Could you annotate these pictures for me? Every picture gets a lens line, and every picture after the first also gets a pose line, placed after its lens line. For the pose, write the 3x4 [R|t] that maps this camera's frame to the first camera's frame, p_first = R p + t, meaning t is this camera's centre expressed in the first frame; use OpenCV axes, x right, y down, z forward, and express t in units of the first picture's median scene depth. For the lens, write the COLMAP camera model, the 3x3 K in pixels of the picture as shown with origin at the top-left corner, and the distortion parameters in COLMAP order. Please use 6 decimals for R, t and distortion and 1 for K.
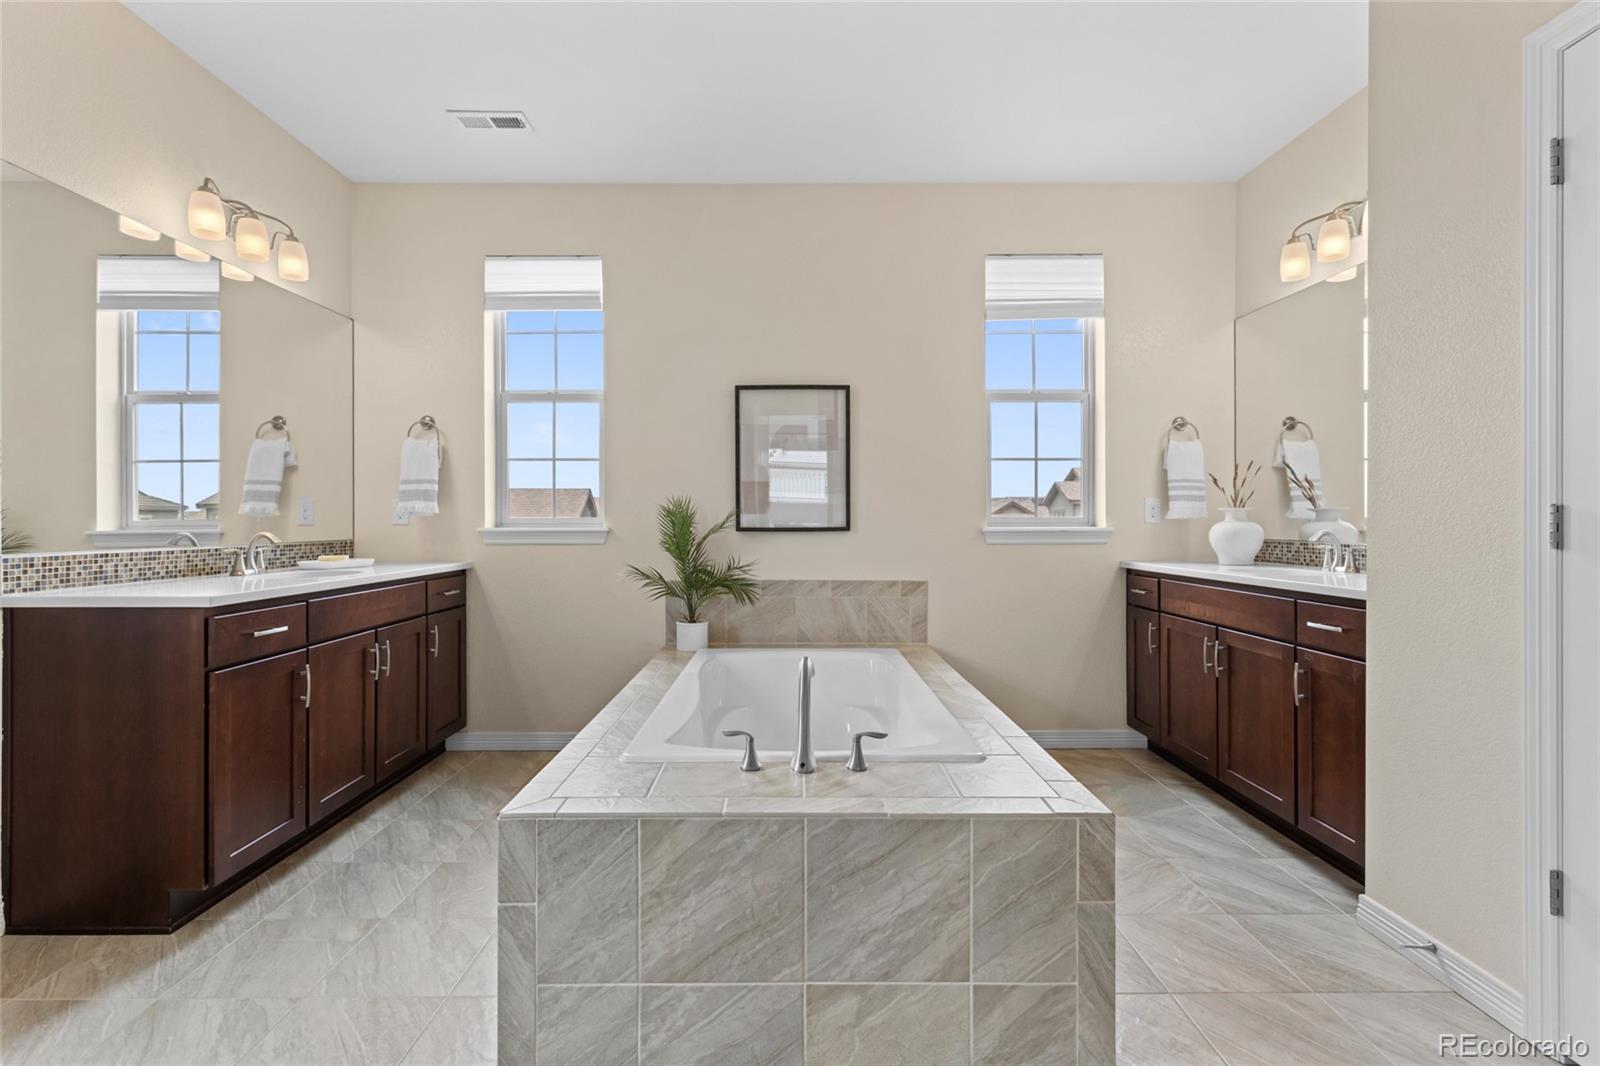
lens RADIAL K [[718.4, 0, 789.1], [0, 718.4, 518.3], [0, 0, 1]] dist [0.002929, 0.000125]
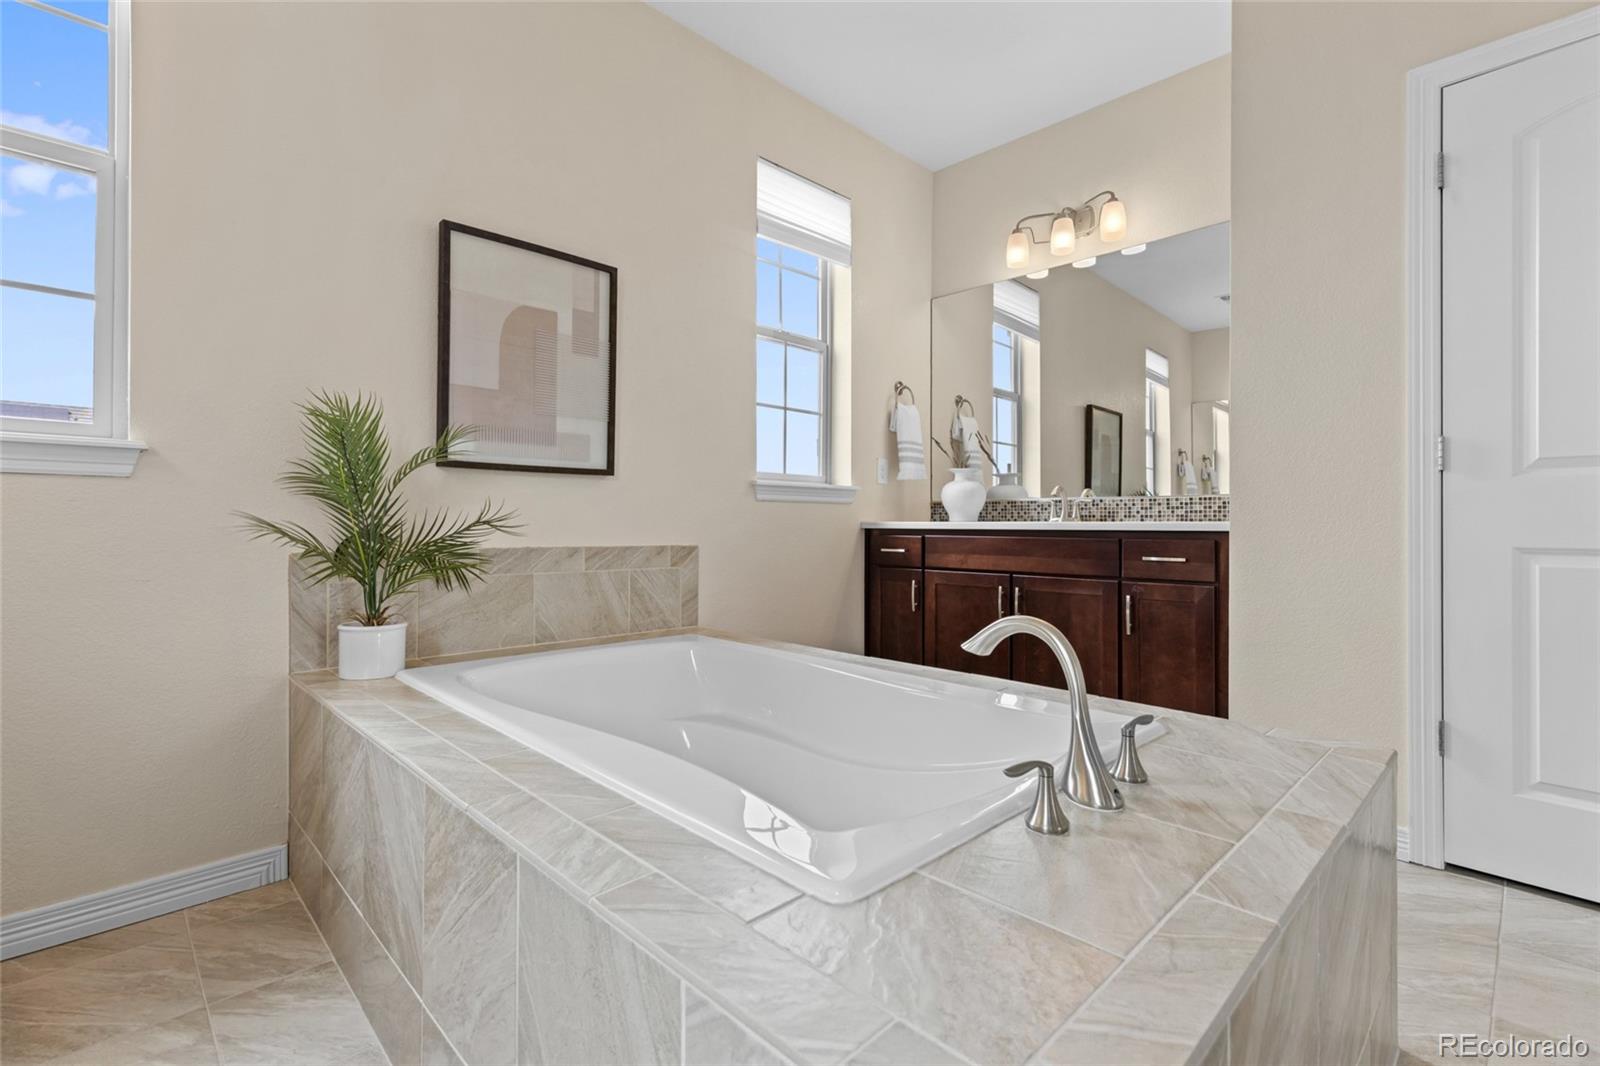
lens RADIAL K [[718.4, 0, 789.1], [0, 718.4, 518.3], [0, 0, 1]] dist [0.002929, 0.000125]
pose [[0.713159, 0.011775, 0.700903, -0.284351], [-0.009604, 0.999929, -0.007027, 0.062423], [-0.700936, -0.001720, 0.713222, 0.378505]]
